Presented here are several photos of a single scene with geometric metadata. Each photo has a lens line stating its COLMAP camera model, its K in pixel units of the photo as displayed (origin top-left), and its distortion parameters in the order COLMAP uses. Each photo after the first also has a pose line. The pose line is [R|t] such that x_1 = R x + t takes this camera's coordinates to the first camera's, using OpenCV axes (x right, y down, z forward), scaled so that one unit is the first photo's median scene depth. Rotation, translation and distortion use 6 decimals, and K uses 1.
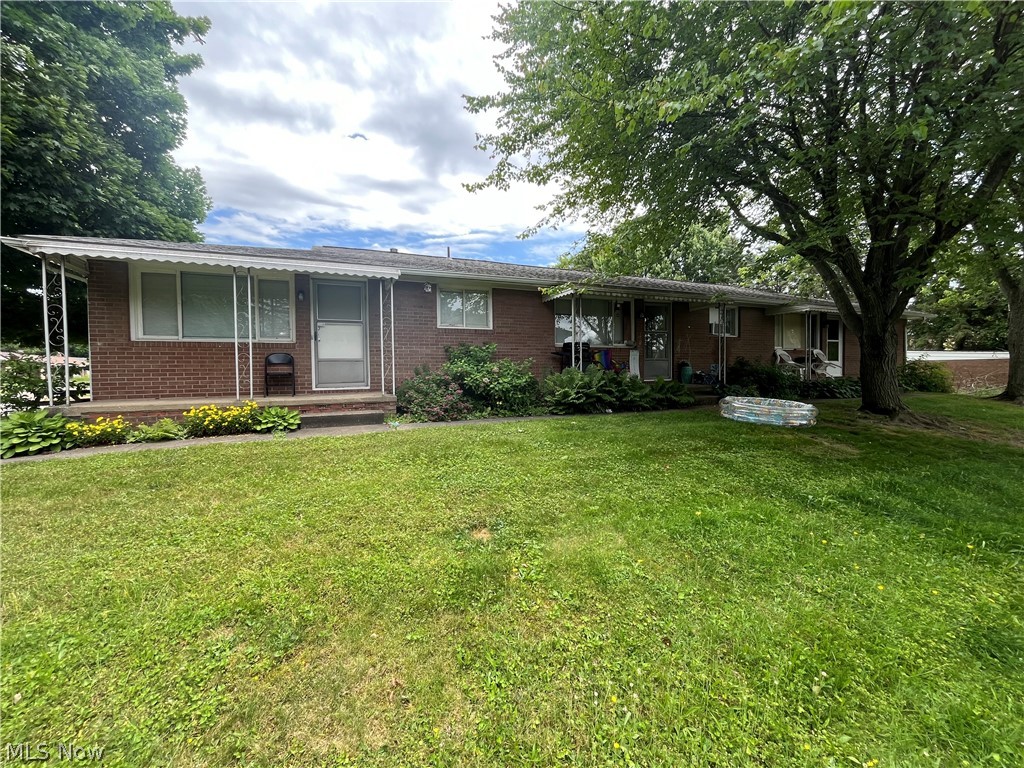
lens RADIAL K [[417.6, 0, 516.1], [0, 417.6, 380.4], [0, 0, 1]] dist [-0.001412, -0.000941]
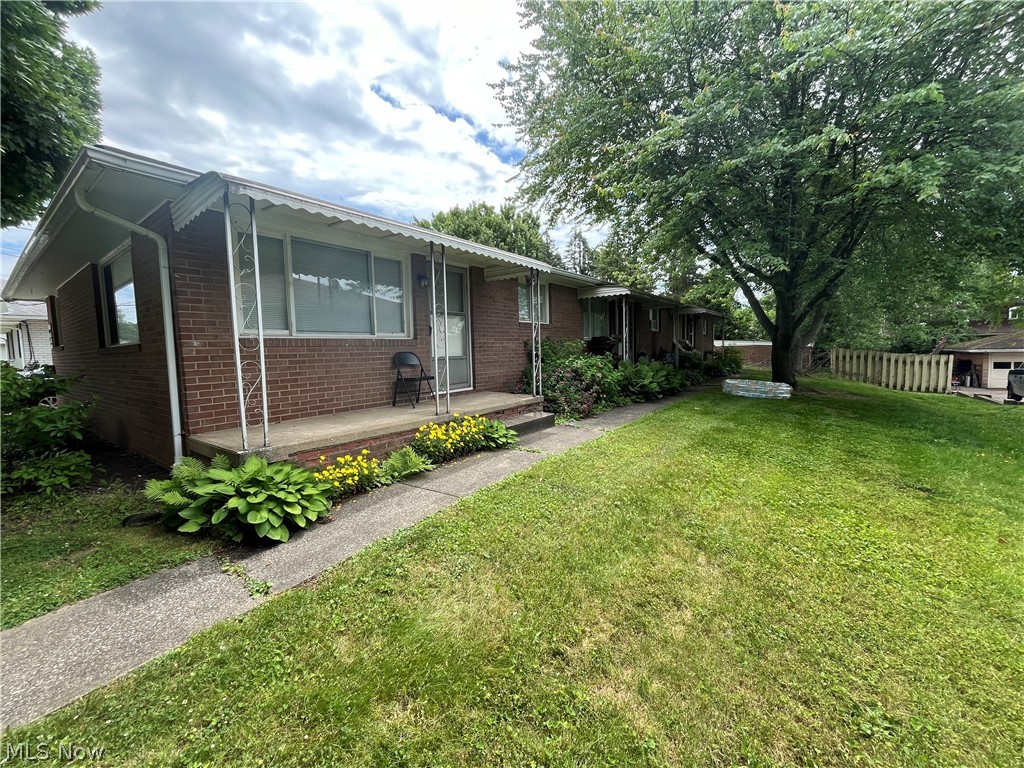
lens RADIAL K [[417.6, 0, 516.1], [0, 417.6, 386.8], [0, 0, 1]] dist [-0.001412, -0.000941]
pose [[0.859433, -0.055969, 0.508176, -0.842387], [0.027357, 0.997600, 0.063606, -0.046386], [-0.510517, -0.040763, 0.858901, 0.205523]]
